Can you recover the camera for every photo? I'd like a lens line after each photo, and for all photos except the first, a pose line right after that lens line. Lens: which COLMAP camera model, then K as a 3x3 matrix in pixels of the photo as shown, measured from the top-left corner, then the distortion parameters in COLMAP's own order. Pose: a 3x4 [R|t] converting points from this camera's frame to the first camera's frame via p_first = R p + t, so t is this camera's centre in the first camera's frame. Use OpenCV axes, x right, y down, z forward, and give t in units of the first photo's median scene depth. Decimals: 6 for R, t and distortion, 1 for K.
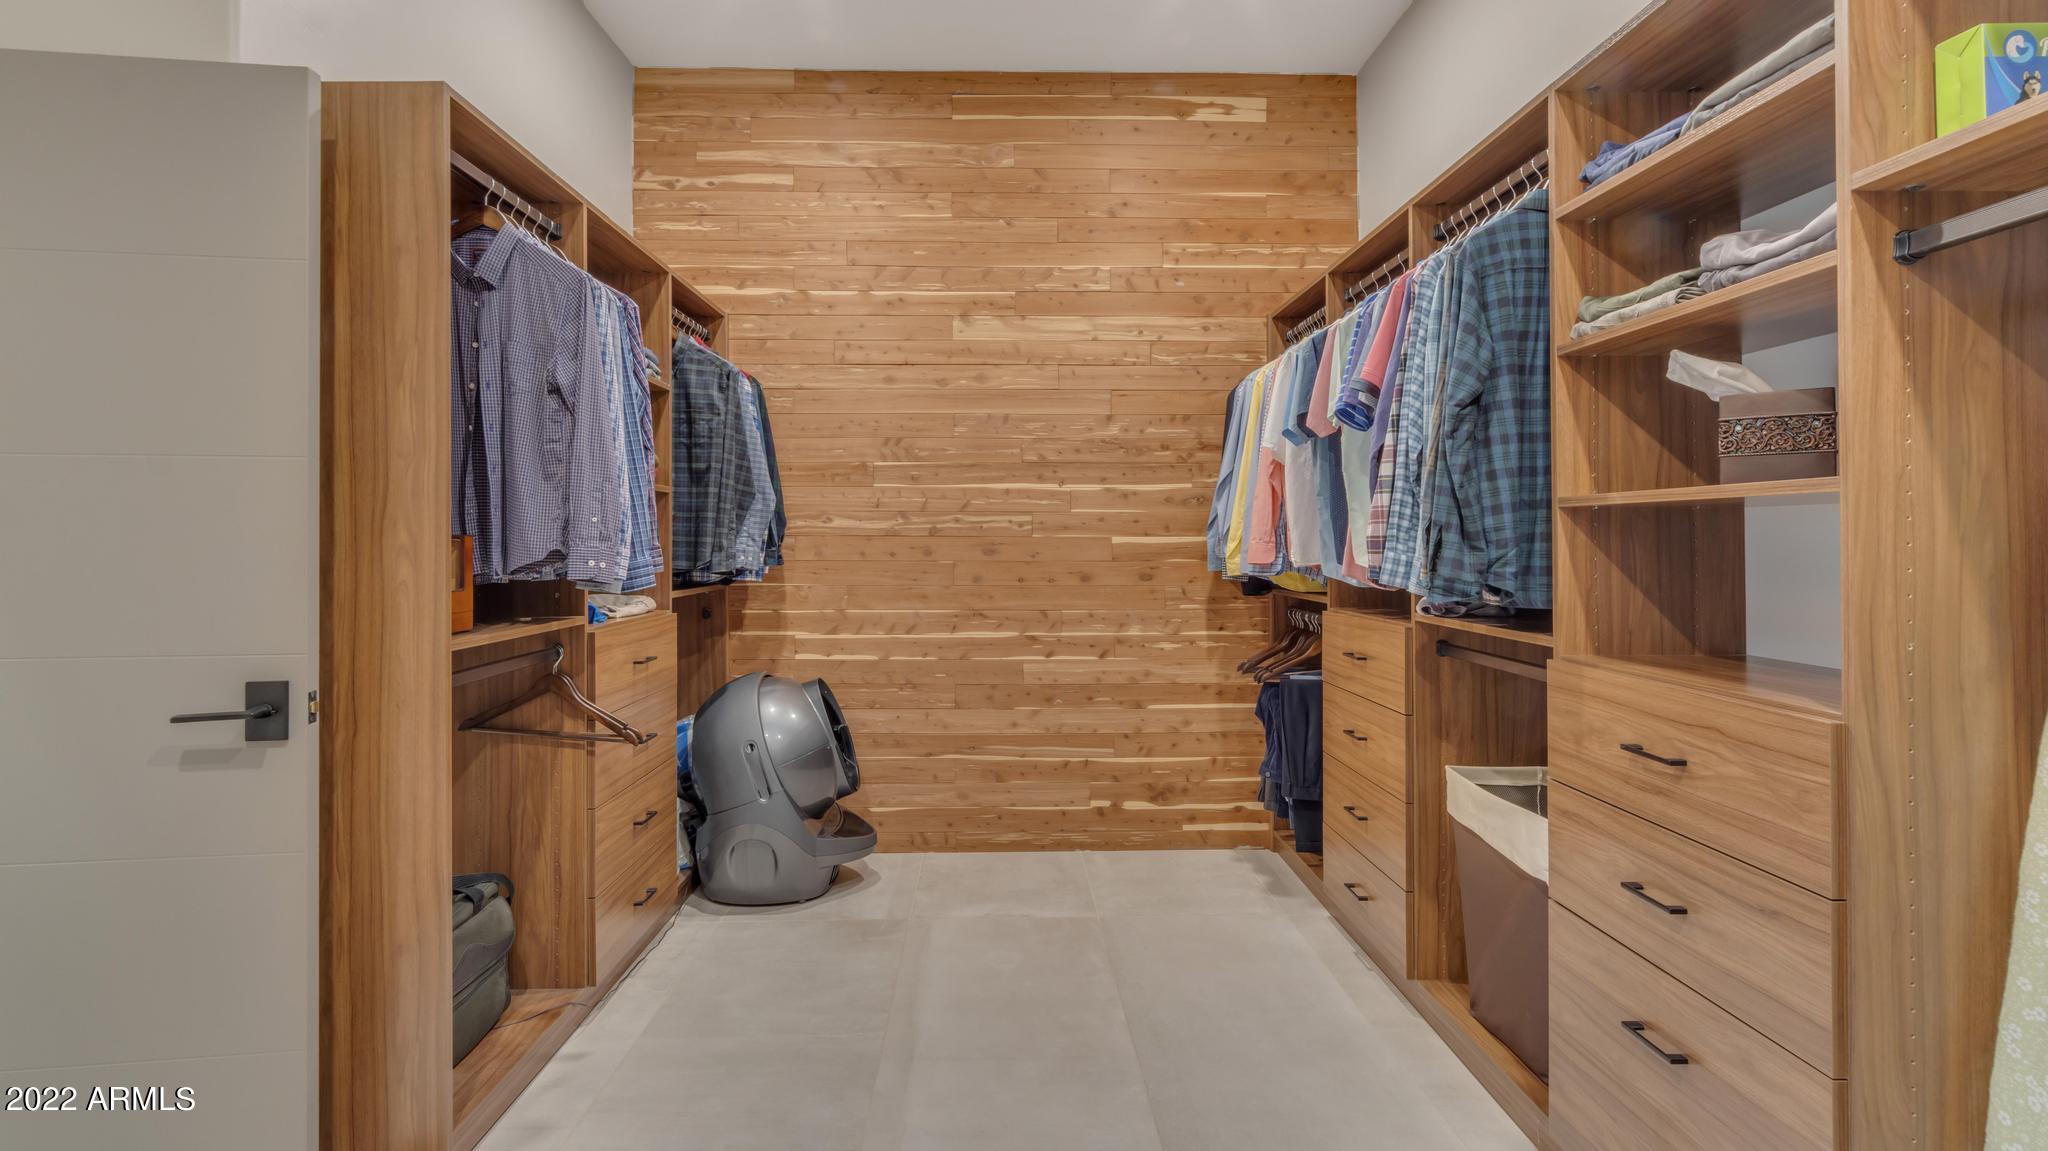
lens RADIAL K [[1005.6, 0, 1017.8], [0, 1005.6, 529.5], [0, 0, 1]] dist [0.002931, 0.001231]
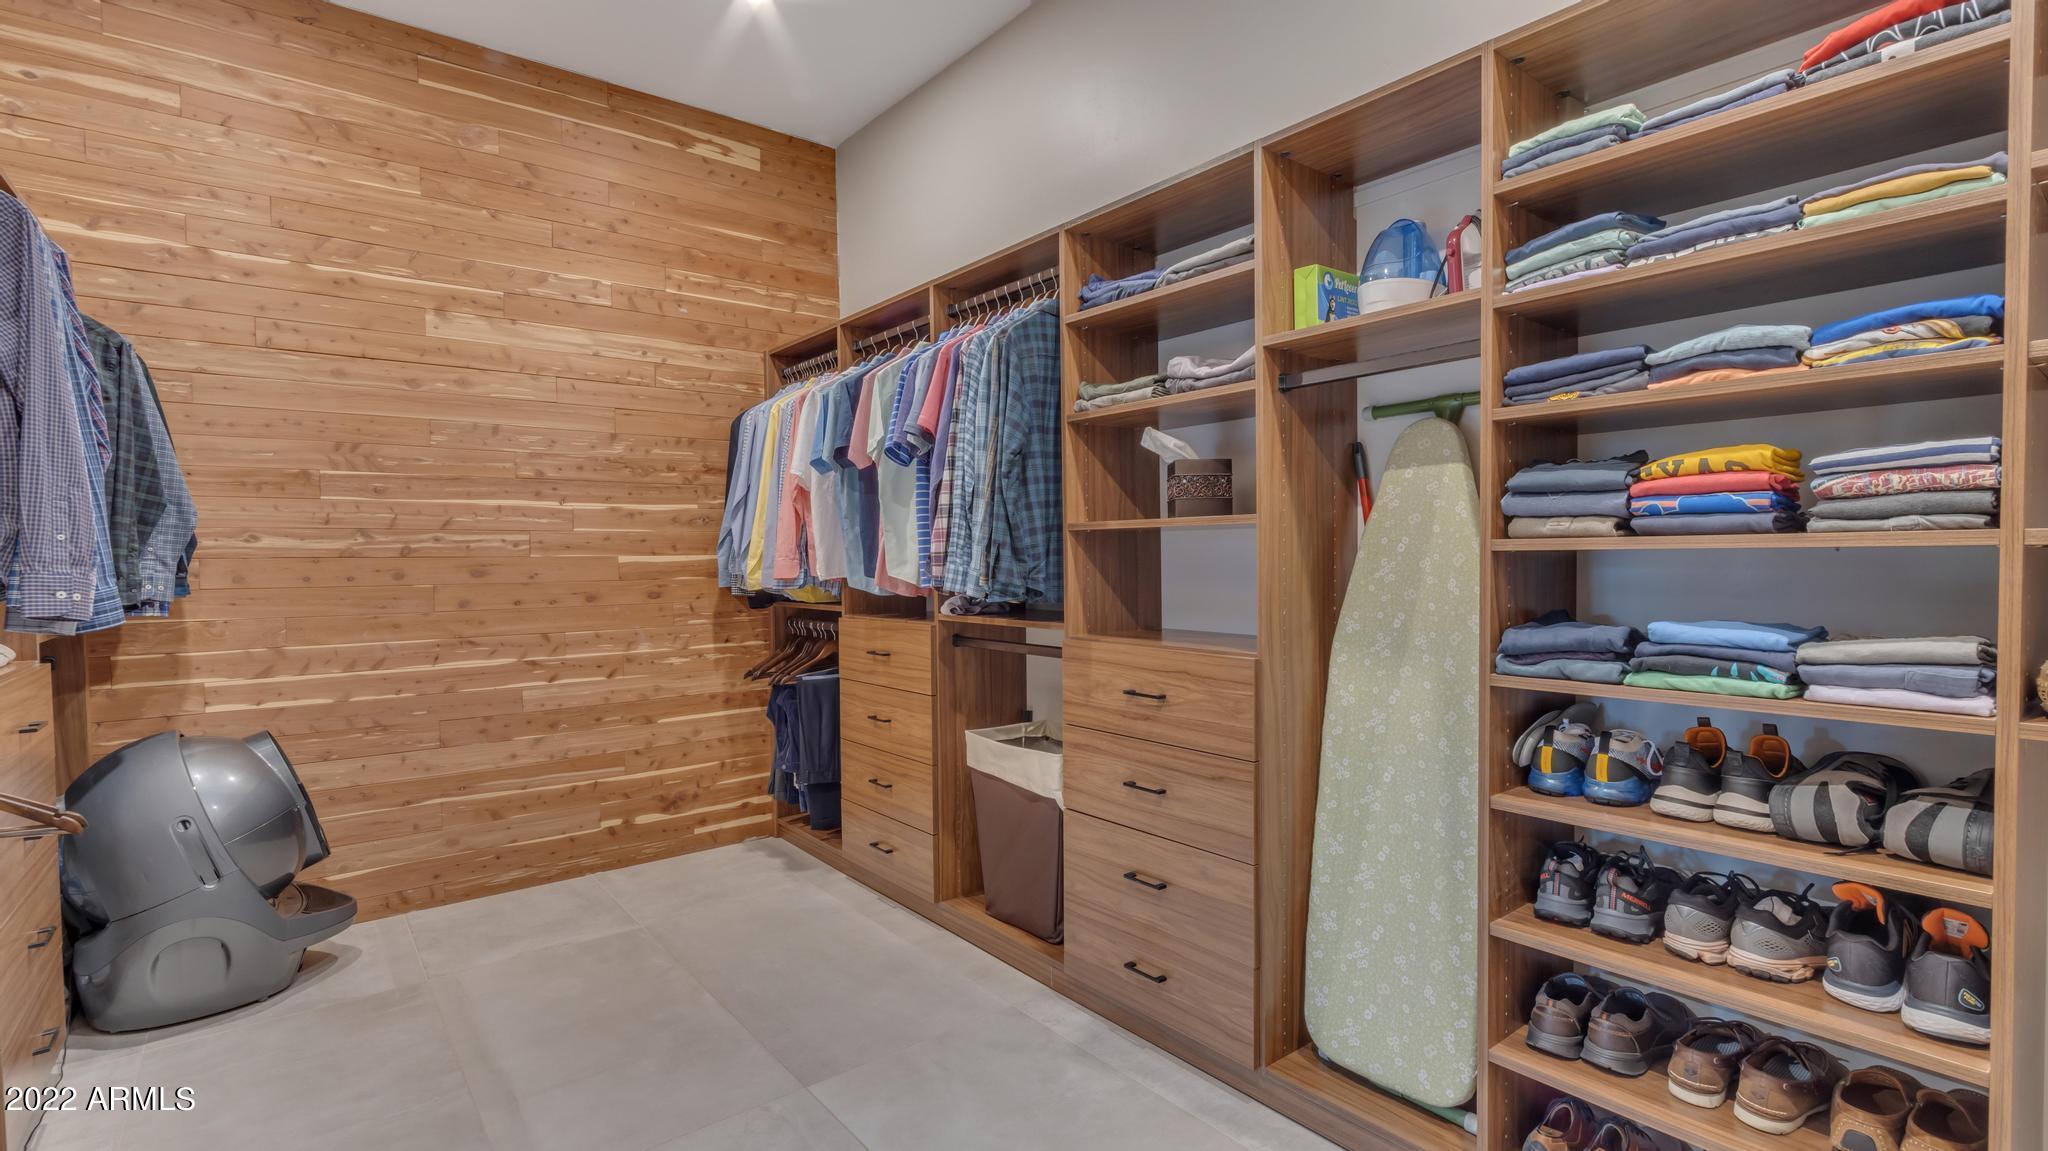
lens RADIAL K [[980.2, 0, 1047.8], [0, 980.2, 581.5], [0, 0, 1]] dist [0.001273, 0.000243]
pose [[0.774907, -0.025315, 0.631568, -0.192250], [0.004405, 0.999390, 0.034654, 0.000688], [-0.632060, -0.024071, 0.774545, -0.023188]]
